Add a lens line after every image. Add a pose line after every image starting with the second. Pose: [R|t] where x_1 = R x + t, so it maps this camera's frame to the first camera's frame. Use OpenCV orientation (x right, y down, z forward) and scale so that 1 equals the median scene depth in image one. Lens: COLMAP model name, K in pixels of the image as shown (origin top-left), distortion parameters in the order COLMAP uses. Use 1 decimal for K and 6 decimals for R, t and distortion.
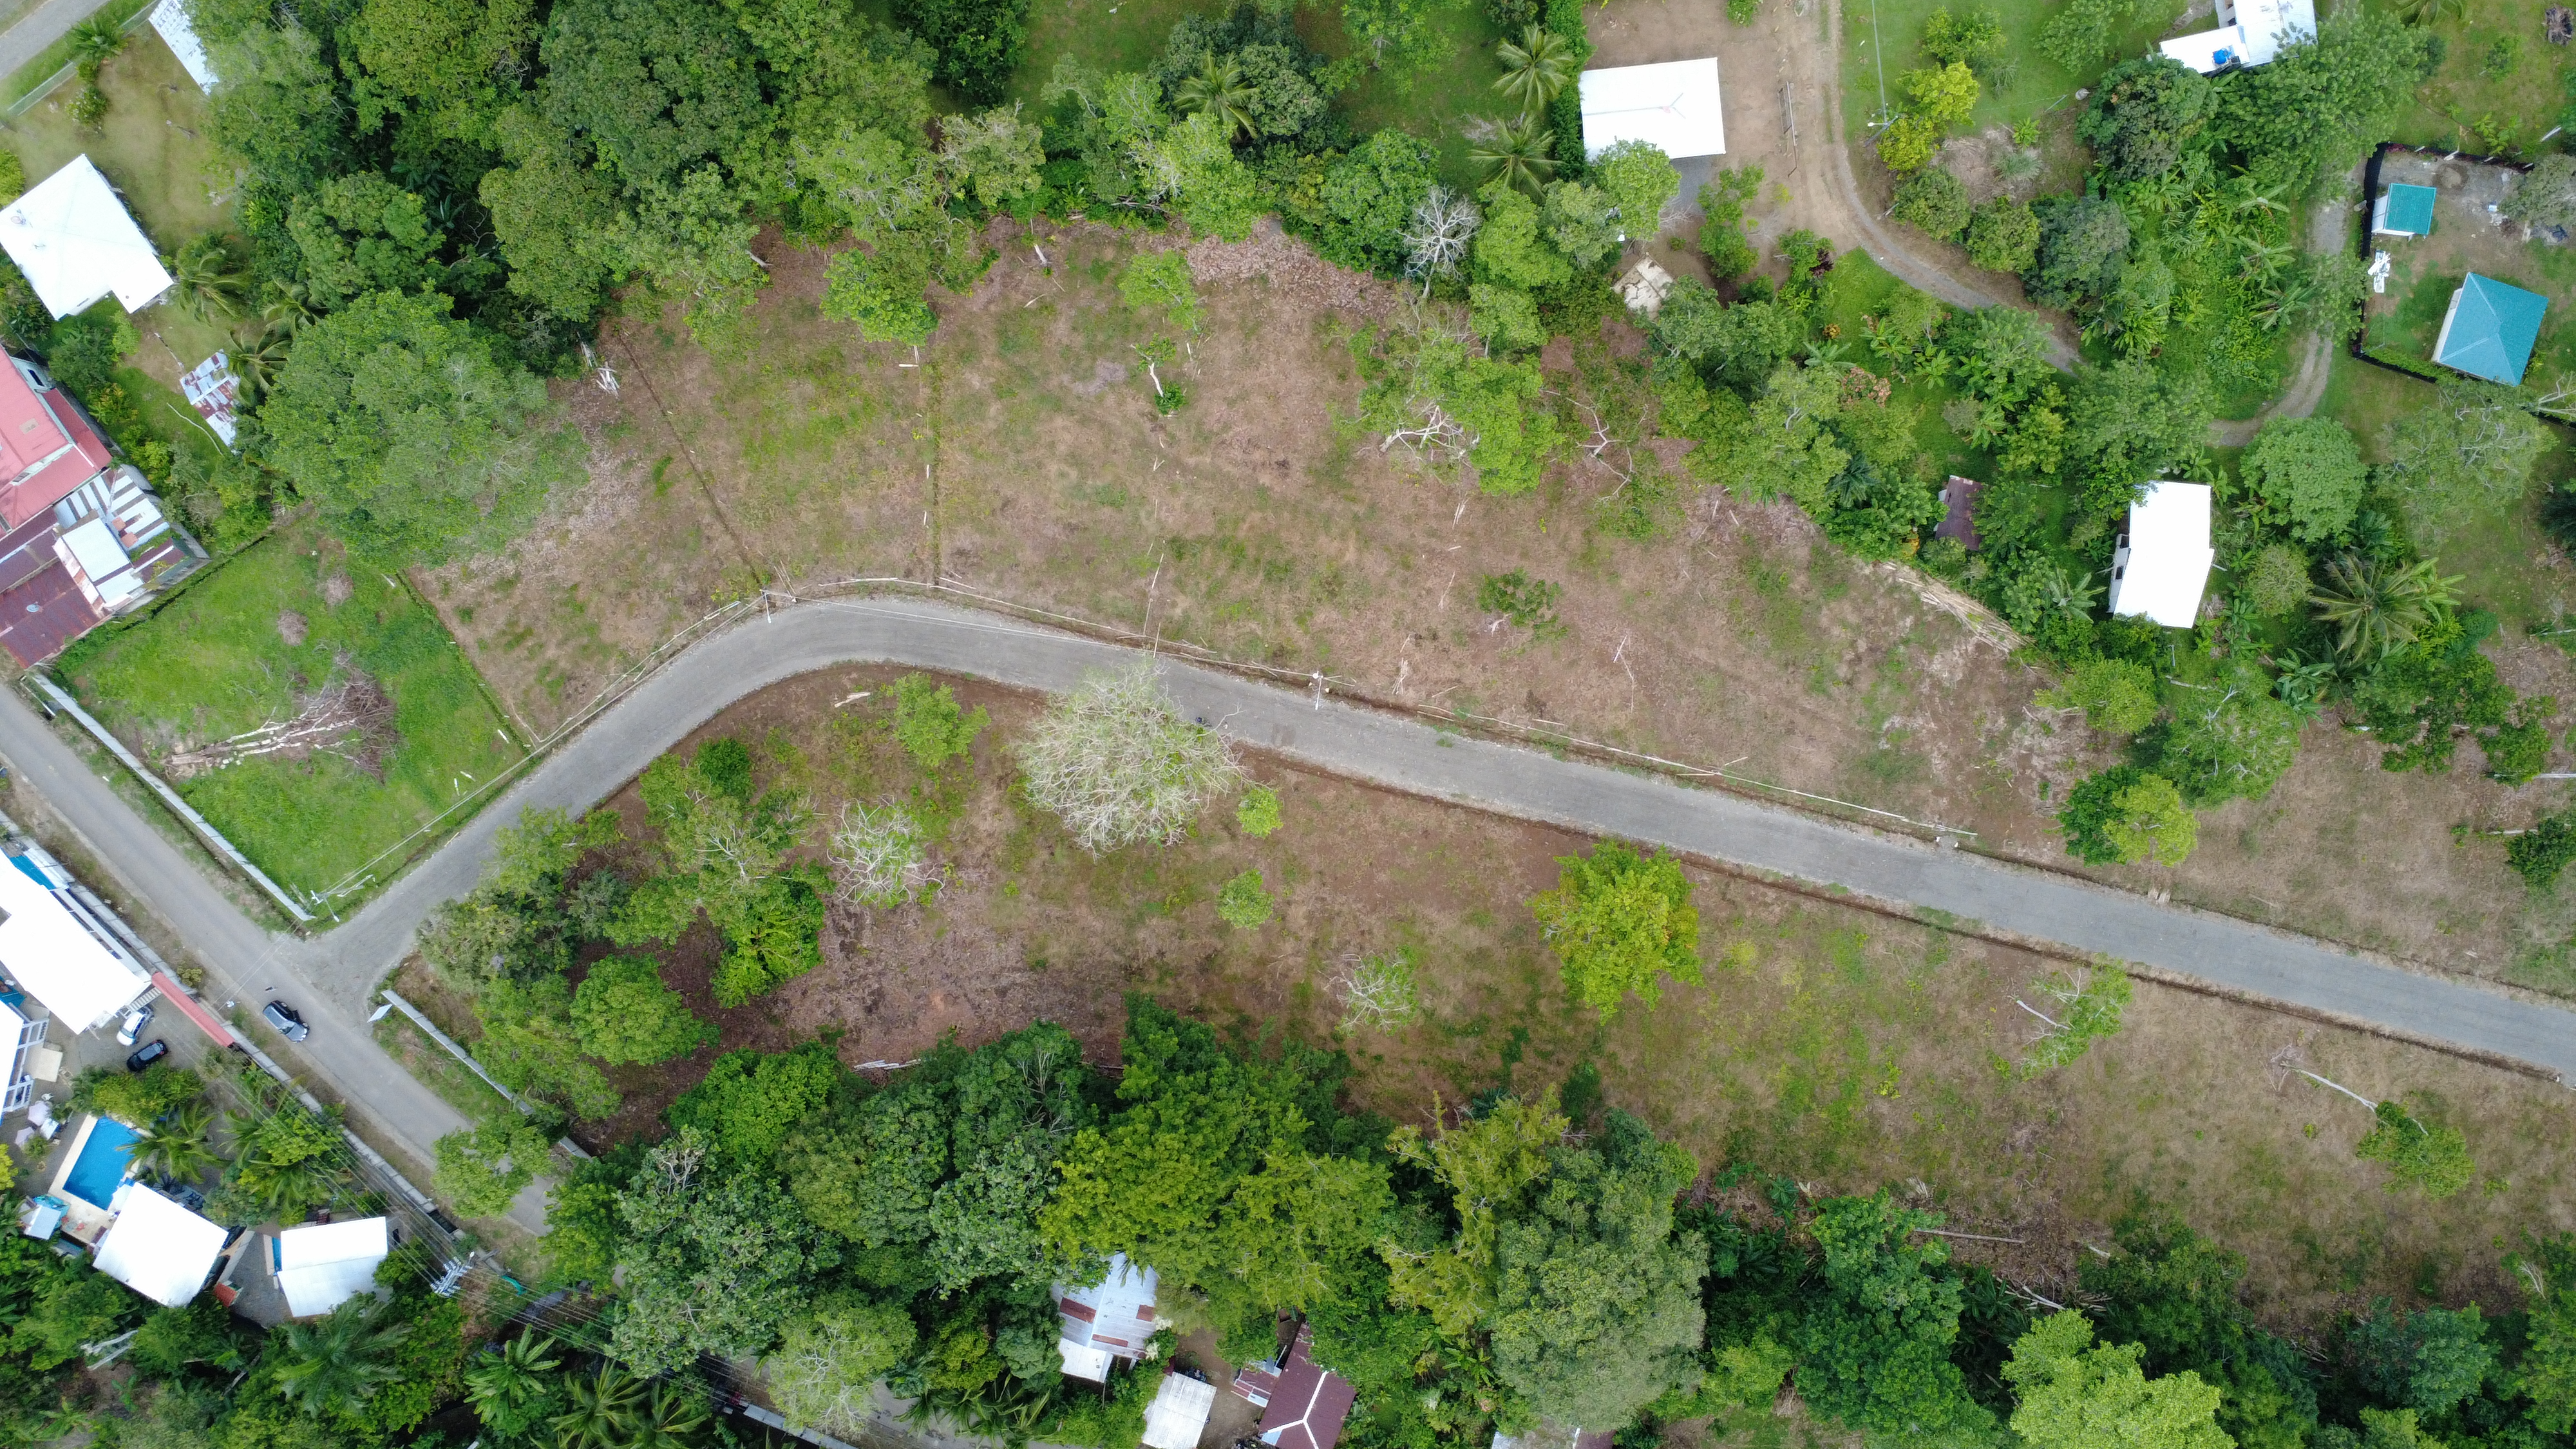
lens RADIAL K [[1867.6, 0, 1283.4], [0, 1867.6, 730.1], [0, 0, 1]] dist [0.000820, 0.002355]
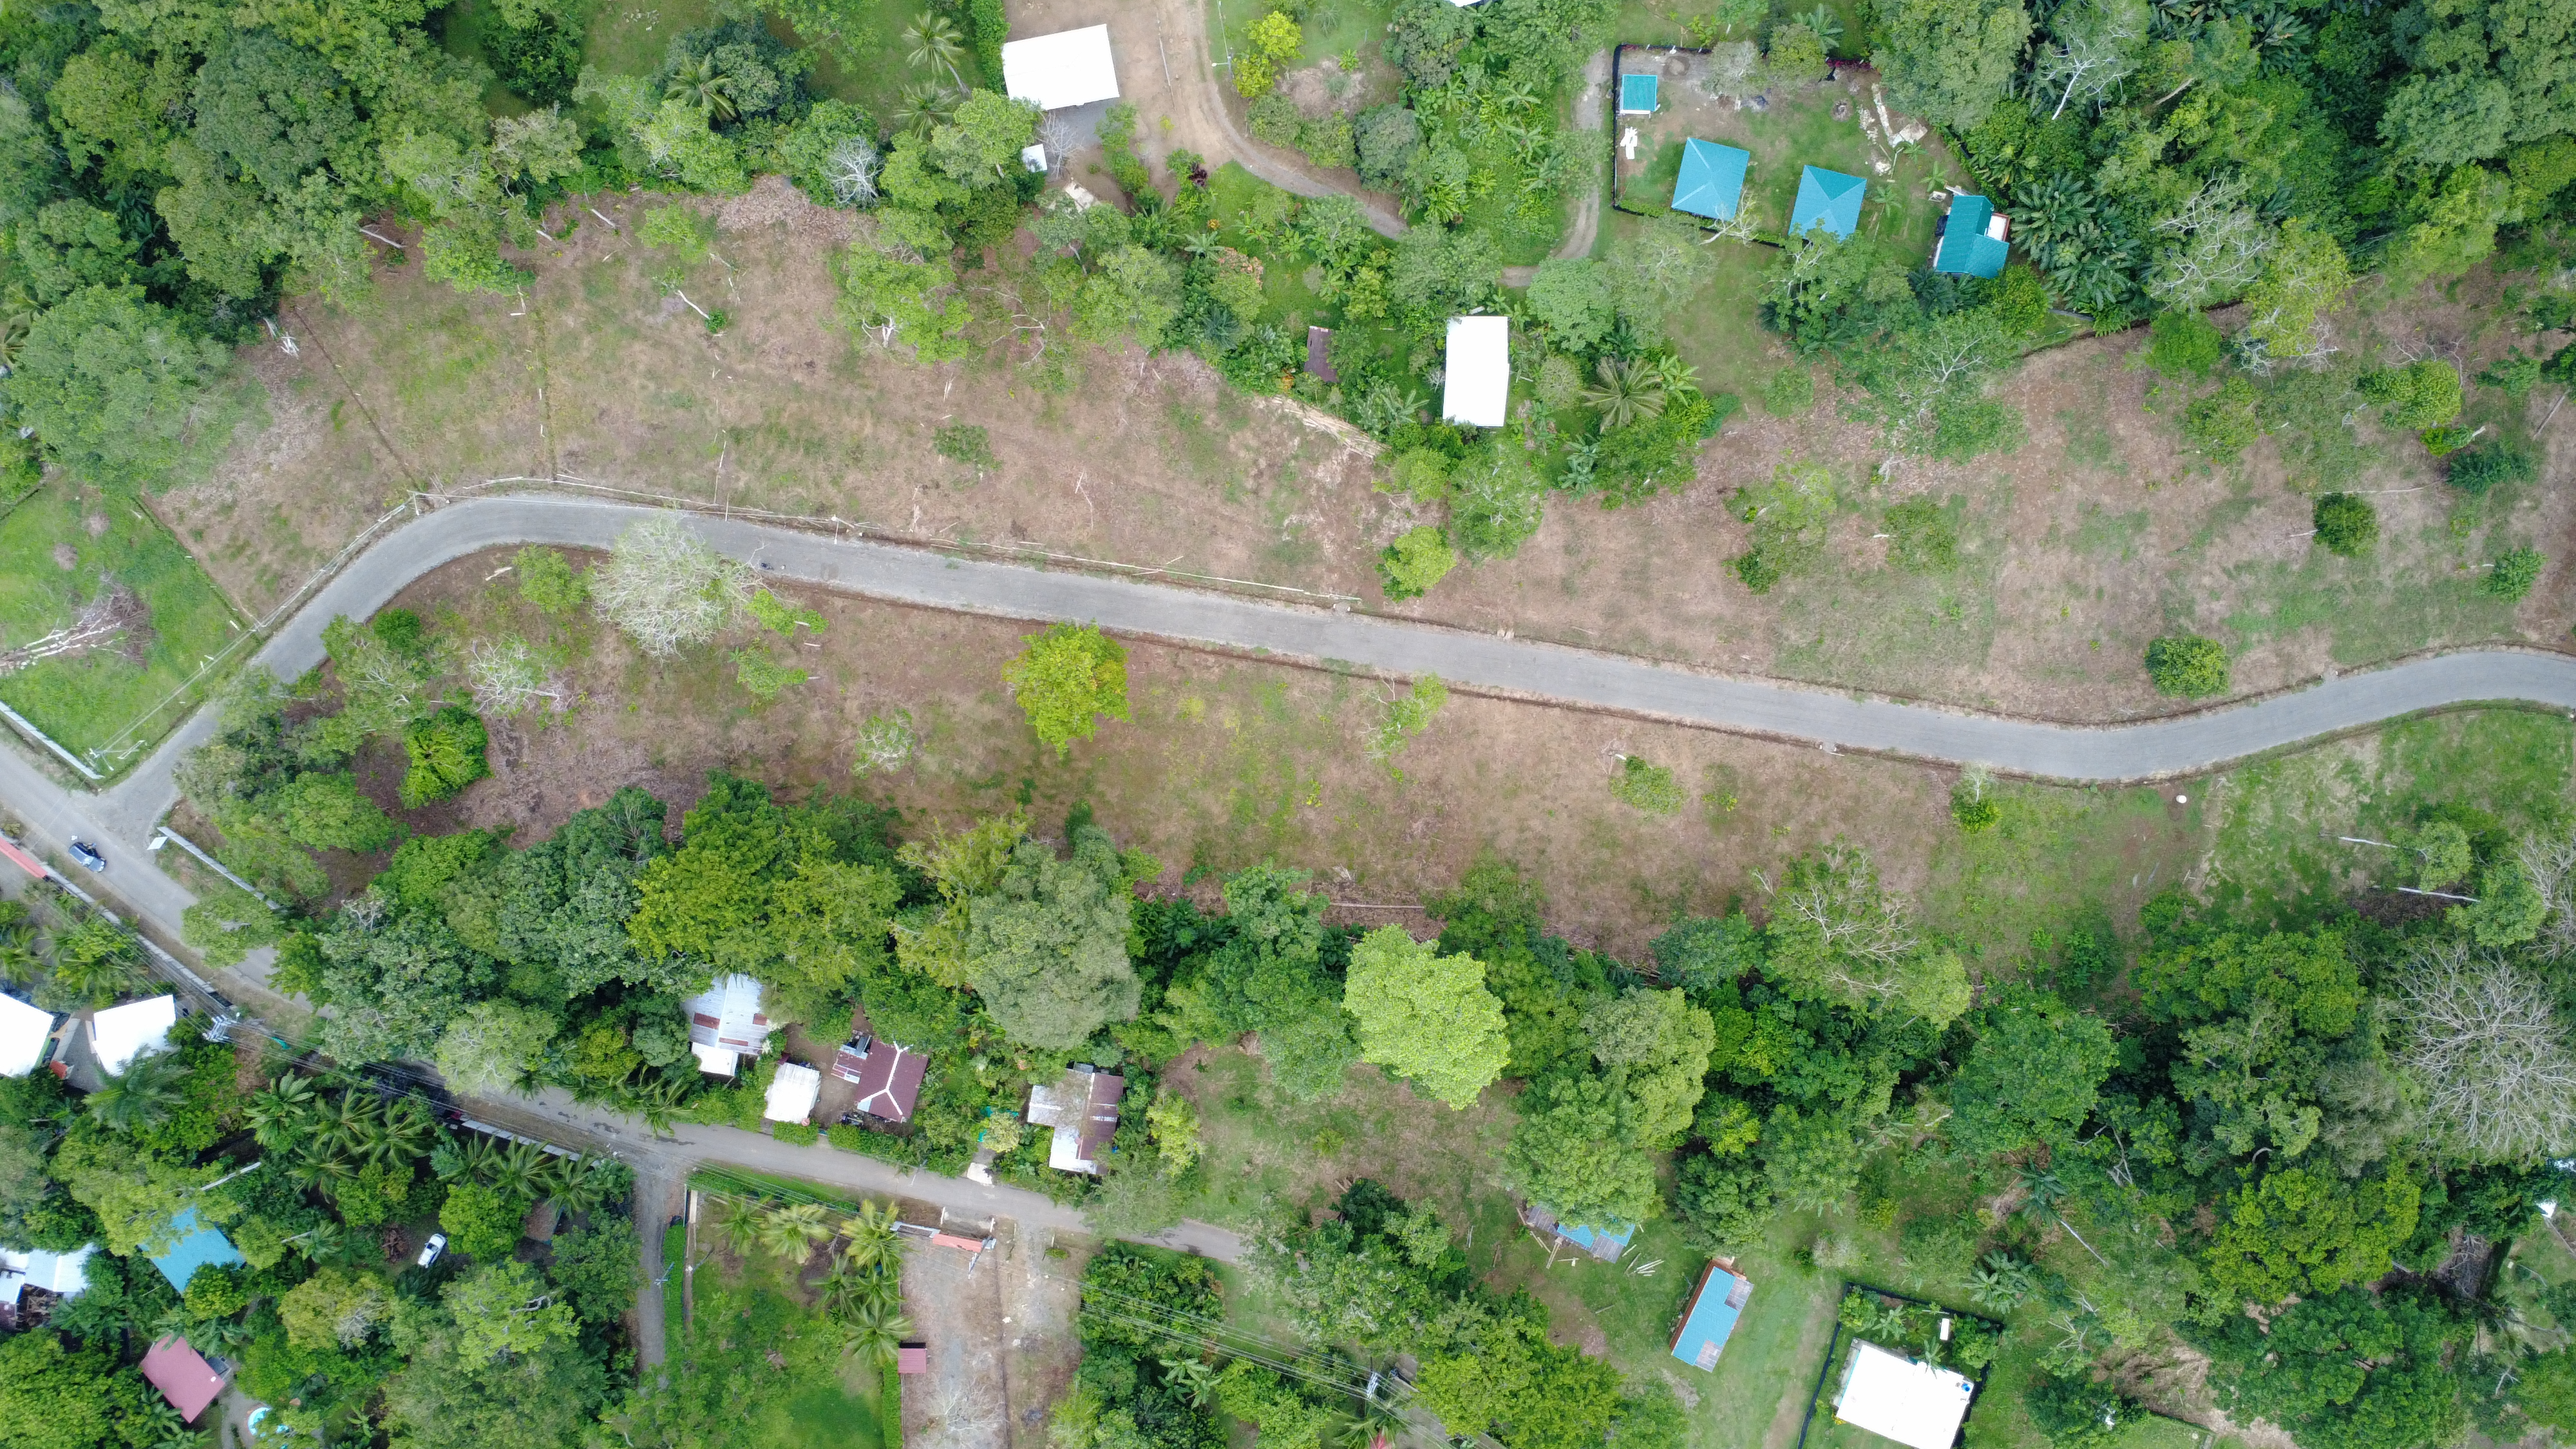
lens RADIAL K [[1867.6, 0, 1283.4], [0, 1867.6, 730.1], [0, 0, 1]] dist [0.000820, 0.002355]
pose [[0.996121, -0.087994, -0.000696, 0.308225], [0.087995, 0.996118, 0.002387, 0.138547], [0.000483, -0.002439, 0.999997, -0.305722]]
